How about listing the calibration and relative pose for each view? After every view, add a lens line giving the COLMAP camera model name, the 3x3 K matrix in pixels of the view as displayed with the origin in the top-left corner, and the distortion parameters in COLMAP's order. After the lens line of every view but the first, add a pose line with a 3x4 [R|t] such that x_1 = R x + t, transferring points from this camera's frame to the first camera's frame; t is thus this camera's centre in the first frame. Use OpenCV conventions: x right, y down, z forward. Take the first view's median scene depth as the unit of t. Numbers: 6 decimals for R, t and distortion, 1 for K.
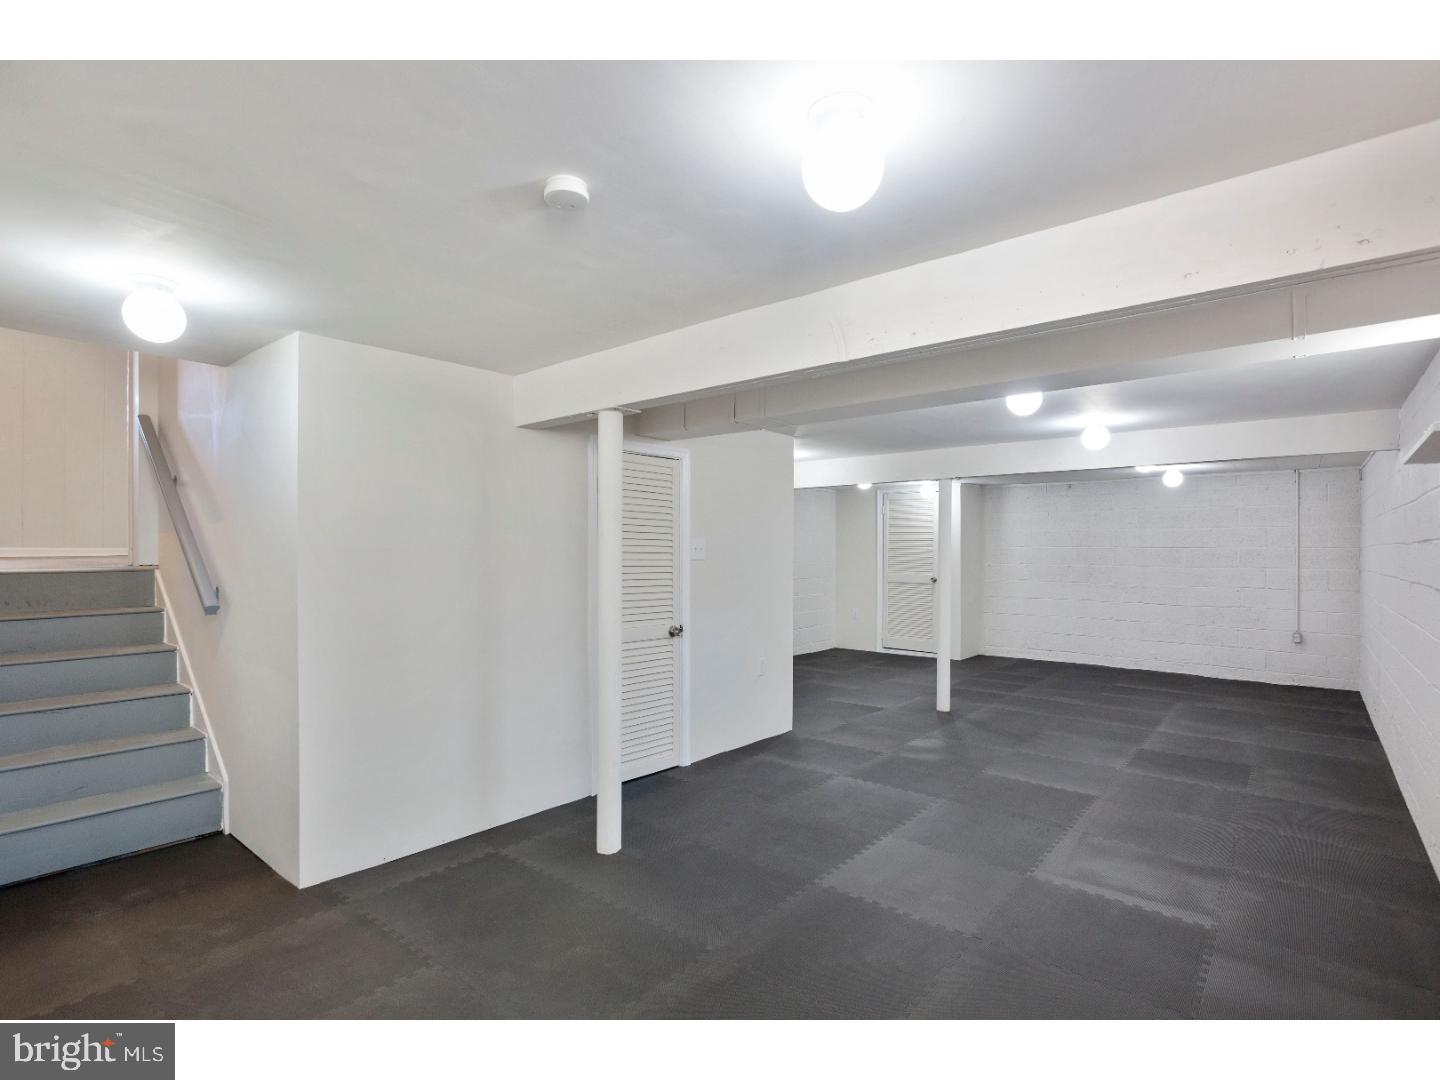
lens RADIAL K [[706.0, 0, 716.7], [0, 706.0, 547.2], [0, 0, 1]] dist [-0.003284, 0.002549]
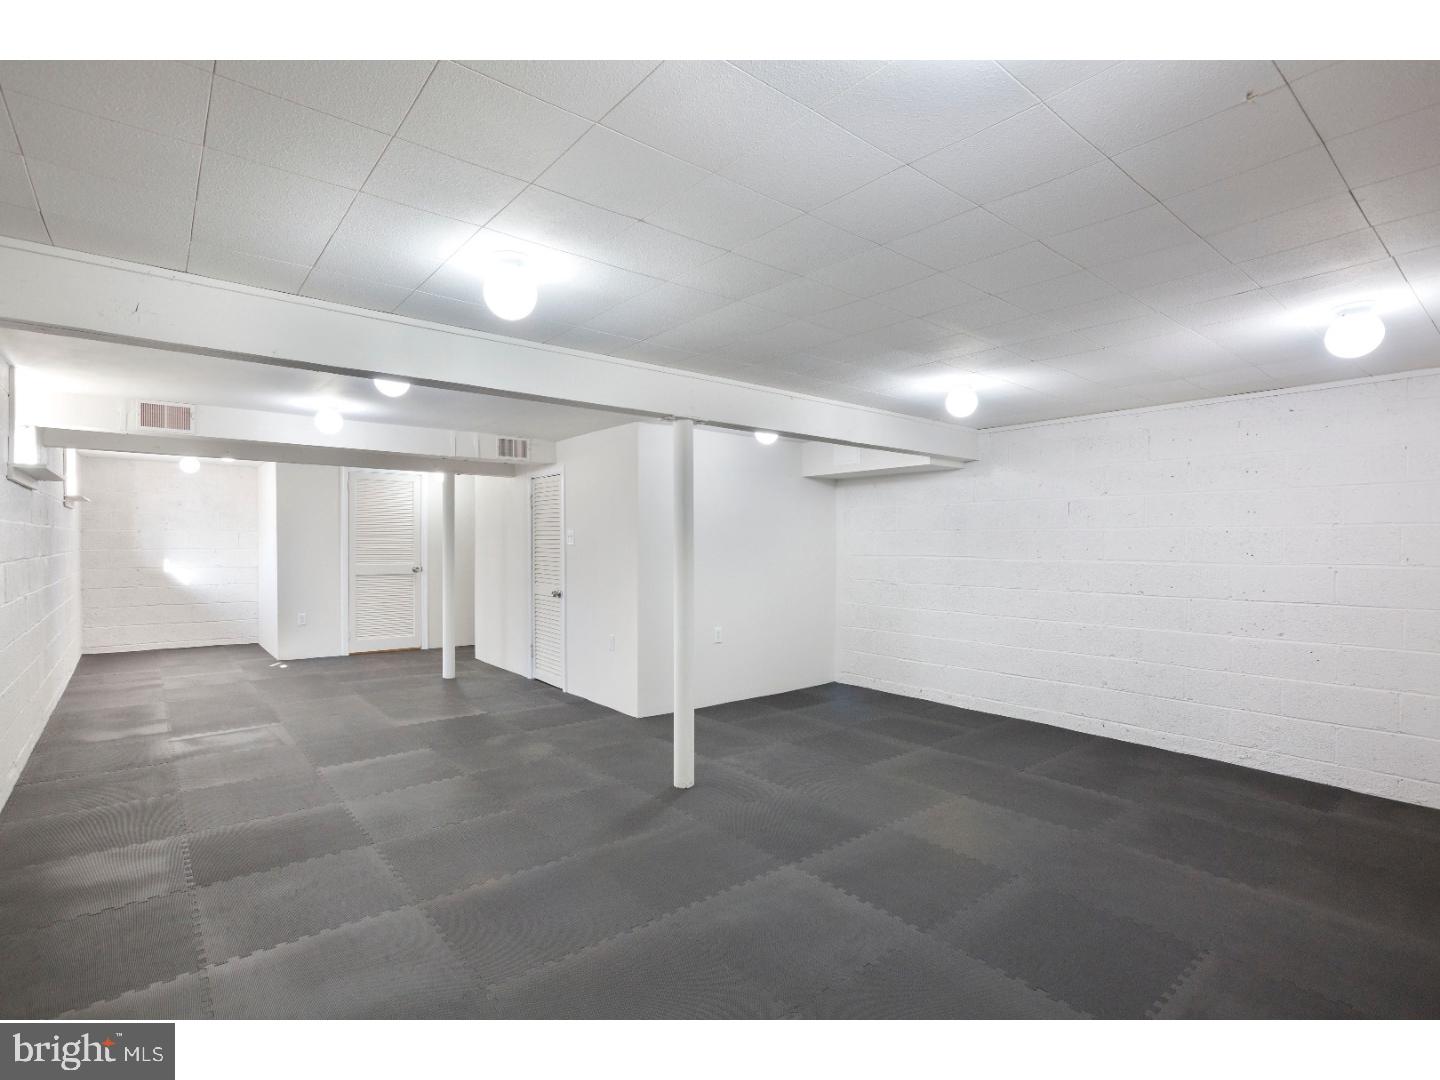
lens RADIAL K [[706.0, 0, 717.9], [0, 706.0, 544.4], [0, 0, 1]] dist [-0.003284, 0.002549]
pose [[-0.184861, -0.005045, -0.982752, 1.263708], [0.008506, 0.999941, -0.006733, 0.028193], [0.982728, -0.009604, -0.184807, 1.545253]]
